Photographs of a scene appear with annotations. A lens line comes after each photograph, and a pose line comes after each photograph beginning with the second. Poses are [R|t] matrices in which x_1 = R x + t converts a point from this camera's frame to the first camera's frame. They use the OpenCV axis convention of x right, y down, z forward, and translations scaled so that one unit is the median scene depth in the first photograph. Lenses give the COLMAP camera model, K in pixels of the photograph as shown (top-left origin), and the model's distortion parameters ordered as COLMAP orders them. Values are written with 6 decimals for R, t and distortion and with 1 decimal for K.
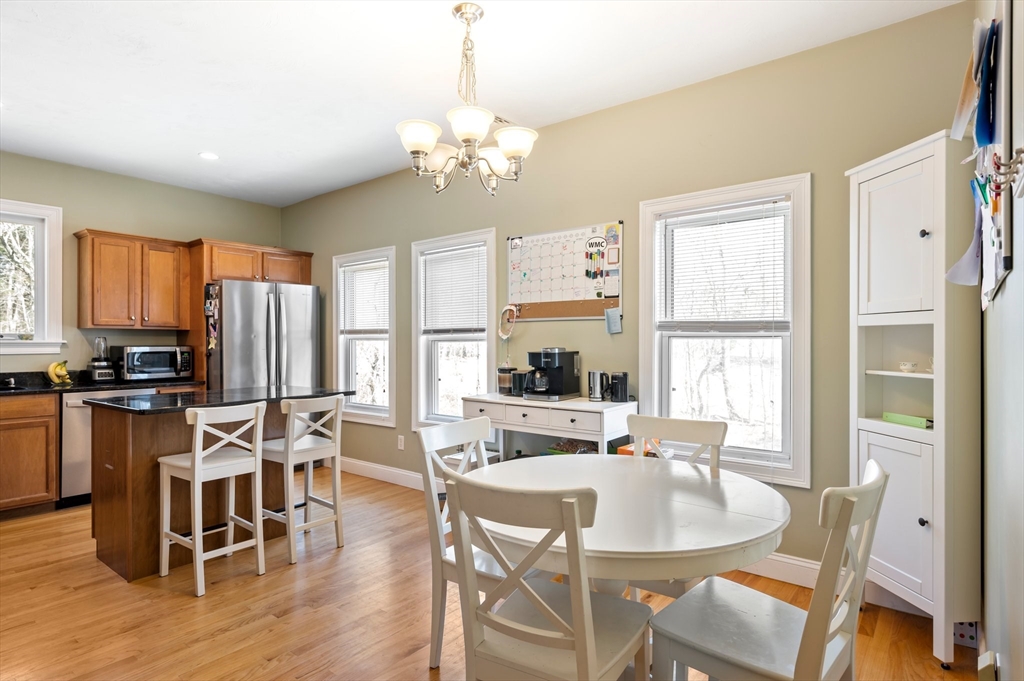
lens RADIAL K [[554.8, 0, 520.6], [0, 554.8, 338.5], [0, 0, 1]] dist [0.002219, -0.001427]
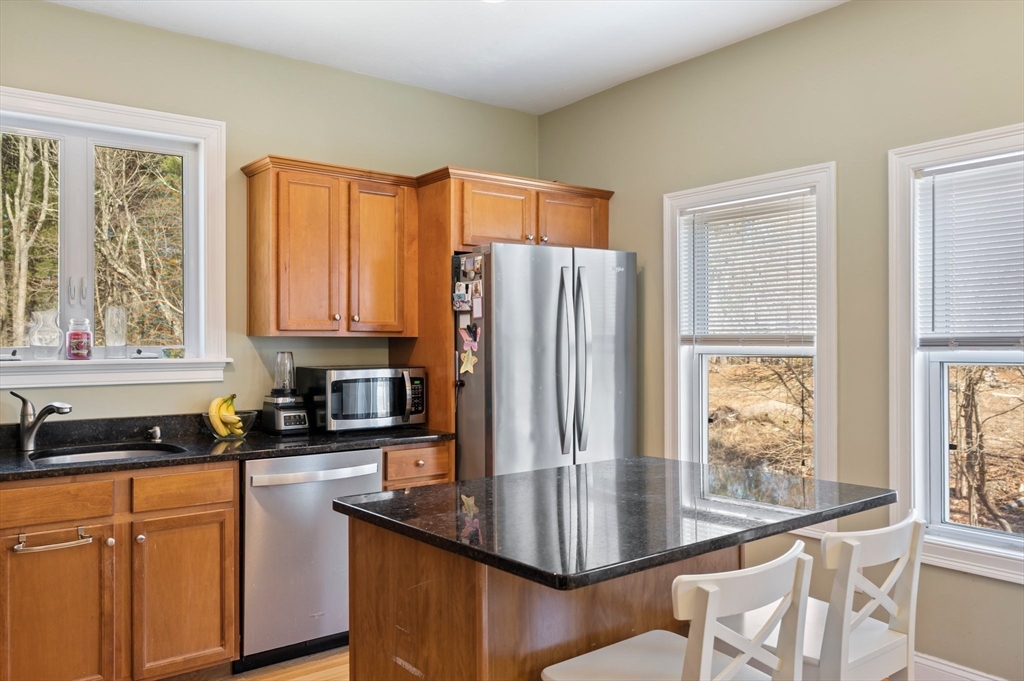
lens RADIAL K [[786.2, 0, 508.9], [0, 786.2, 335.9], [0, 0, 1]] dist [-0.003125, -0.003743]
pose [[0.971947, -0.001769, -0.235193, -0.347349], [0.002205, 0.999996, 0.001595, -0.018845], [0.235189, -0.002069, 0.971947, 0.283069]]
